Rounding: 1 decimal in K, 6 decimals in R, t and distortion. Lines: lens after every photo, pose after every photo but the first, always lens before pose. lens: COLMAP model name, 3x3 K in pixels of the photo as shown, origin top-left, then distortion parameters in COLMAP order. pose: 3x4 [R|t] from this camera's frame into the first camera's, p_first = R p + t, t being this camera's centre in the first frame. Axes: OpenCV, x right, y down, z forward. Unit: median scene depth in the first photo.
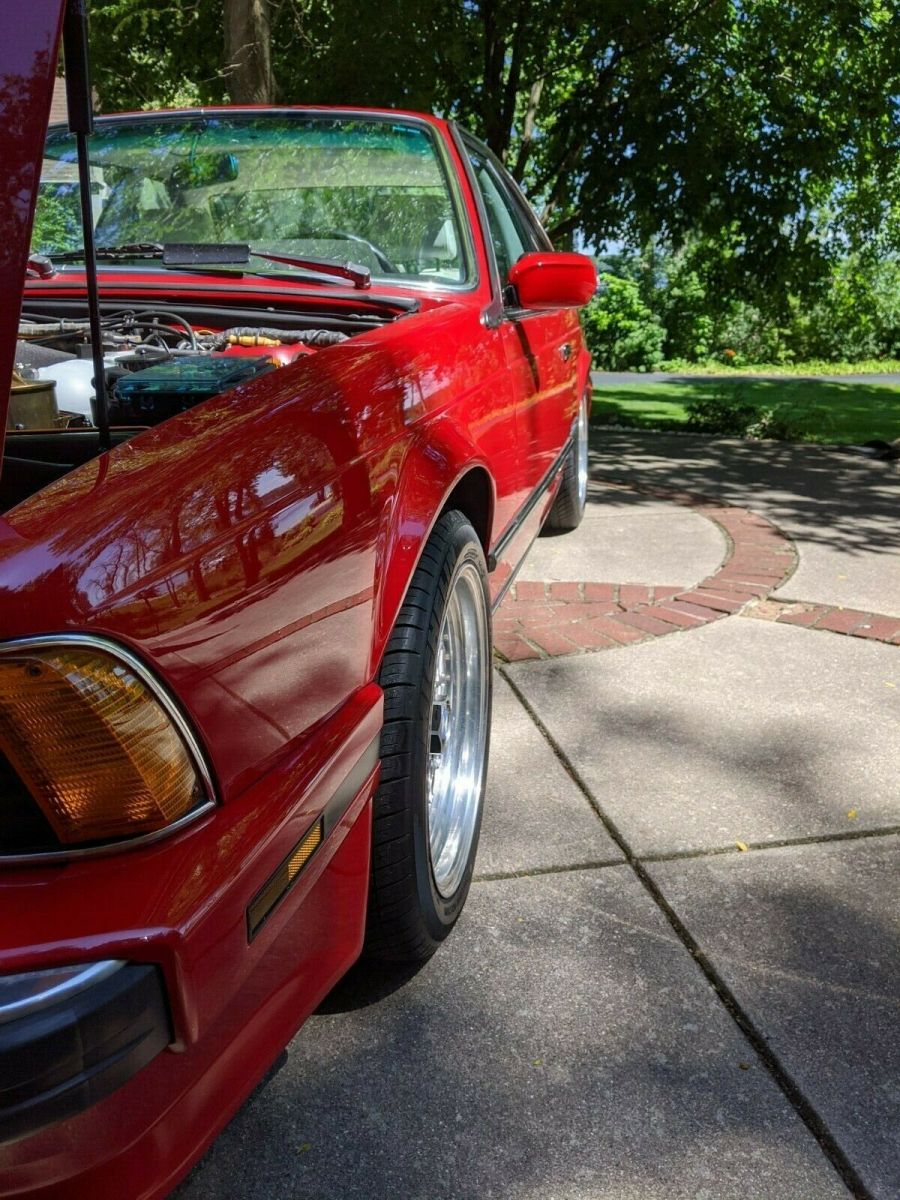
lens RADIAL K [[970.7, 0, 454.0], [0, 970.7, 601.4], [0, 0, 1]] dist [0.022670, -0.030522]
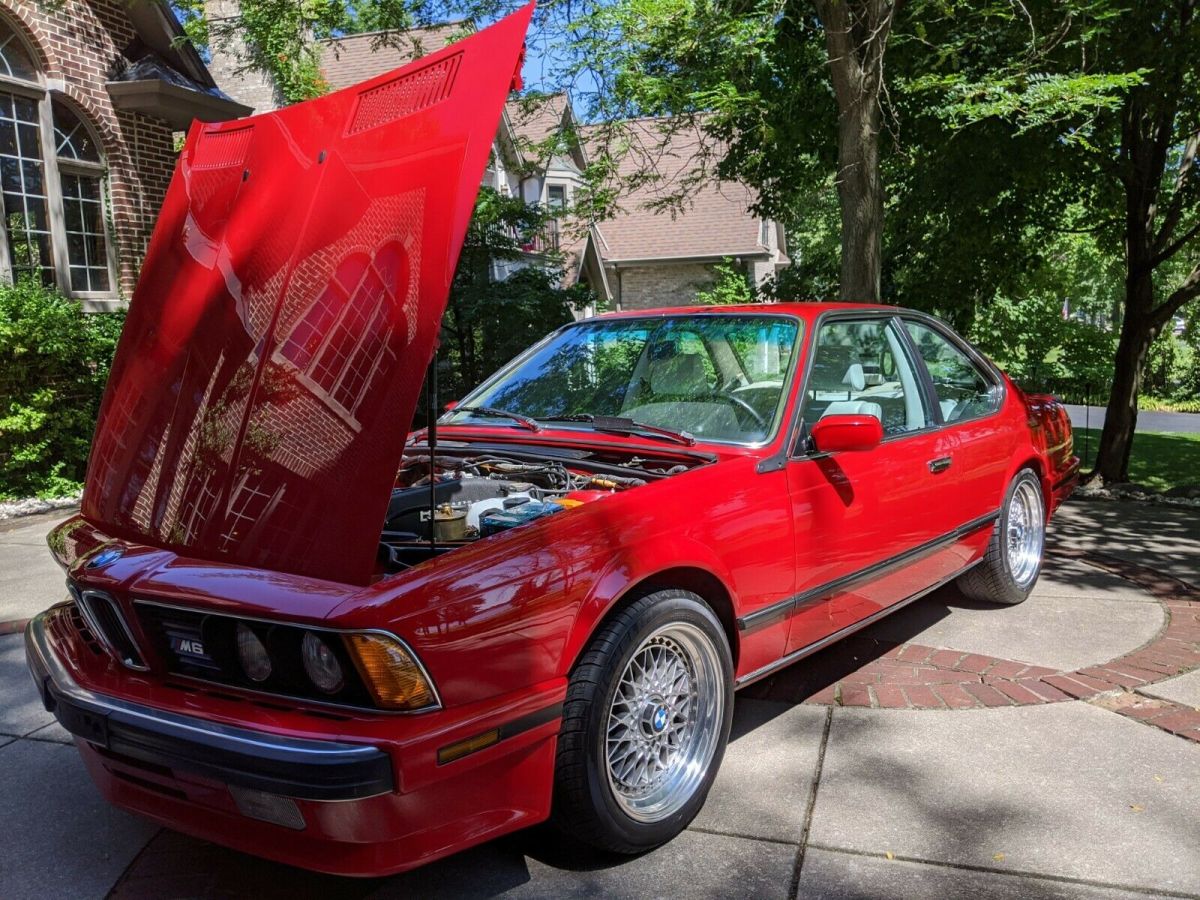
lens RADIAL K [[970.7, 0, 592.1], [0, 970.7, 453.5], [0, 0, 1]] dist [0.022670, -0.030522]
pose [[0.857591, 0.030485, -0.513428, 0.623693], [-0.123661, 0.981181, -0.148296, -0.048298], [0.499245, 0.190668, 0.845222, -0.475057]]
